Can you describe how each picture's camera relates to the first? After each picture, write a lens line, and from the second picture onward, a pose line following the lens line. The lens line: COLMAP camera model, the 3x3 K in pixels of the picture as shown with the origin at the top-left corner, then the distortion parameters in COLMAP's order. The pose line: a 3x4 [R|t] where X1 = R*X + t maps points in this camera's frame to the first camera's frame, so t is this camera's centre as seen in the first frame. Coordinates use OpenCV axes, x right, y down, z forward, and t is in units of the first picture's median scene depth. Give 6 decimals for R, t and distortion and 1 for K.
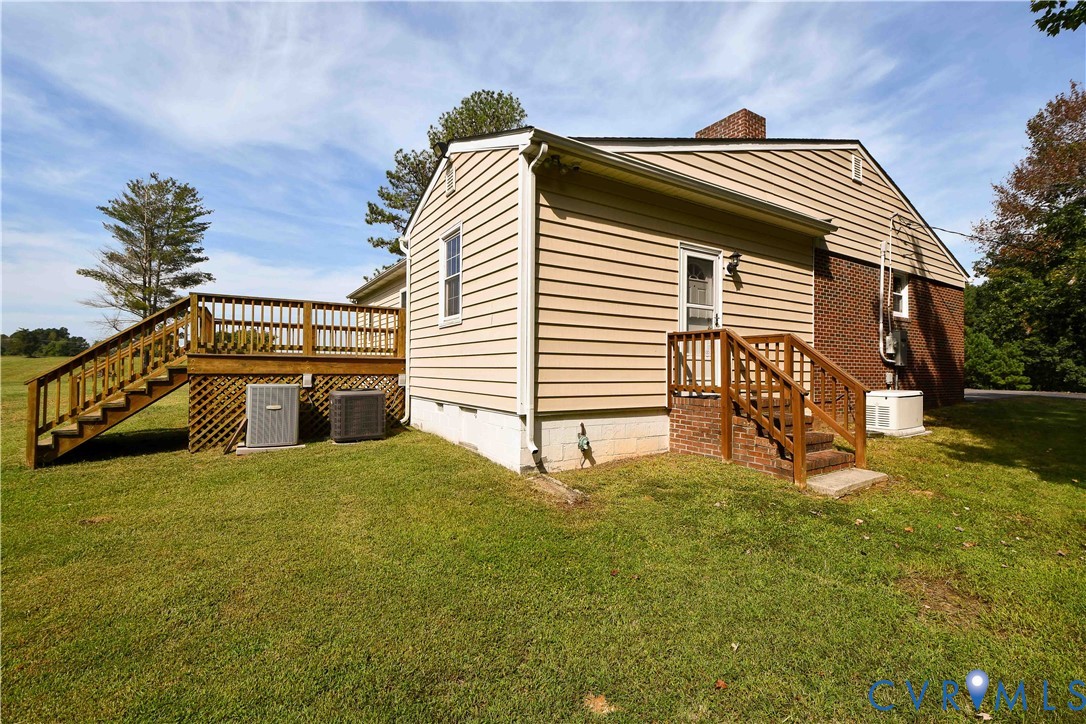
lens RADIAL K [[480.4, 0, 546.5], [0, 480.4, 355.9], [0, 0, 1]] dist [-0.019202, -0.003448]
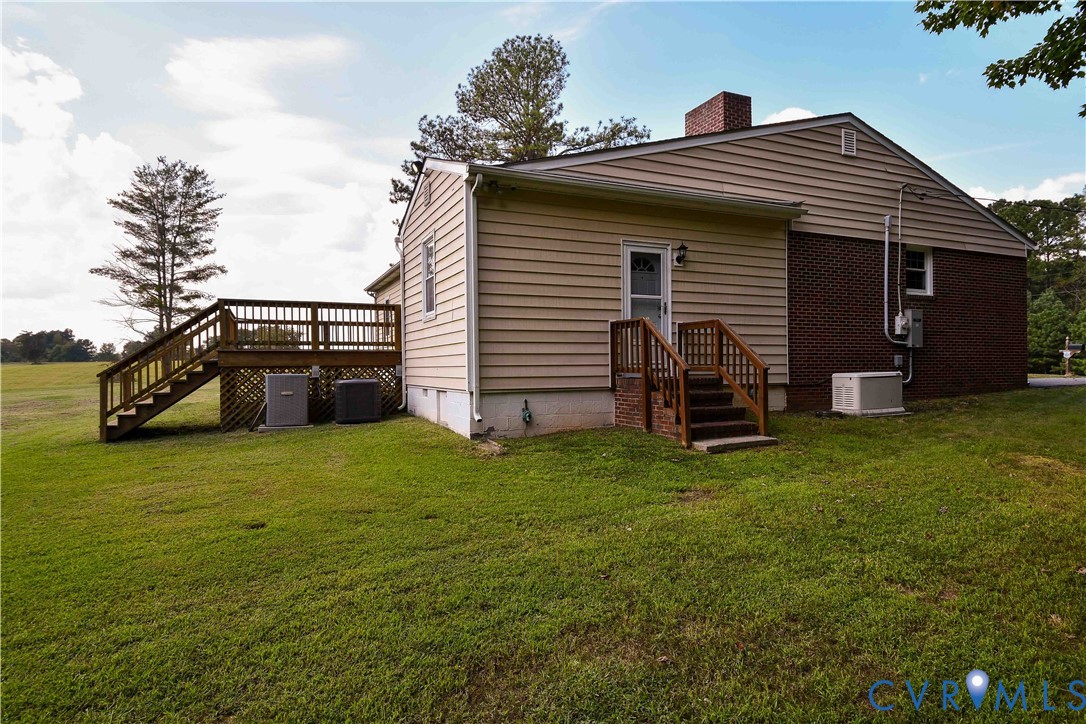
lens RADIAL K [[614.8, 0, 548.6], [0, 614.8, 366.6], [0, 0, 1]] dist [0.007602, 0.009257]
pose [[0.990539, -0.018995, -0.135909, 0.237256], [0.022467, 0.999458, 0.024058, 0.015177], [0.135379, -0.026884, 0.990429, -0.361352]]
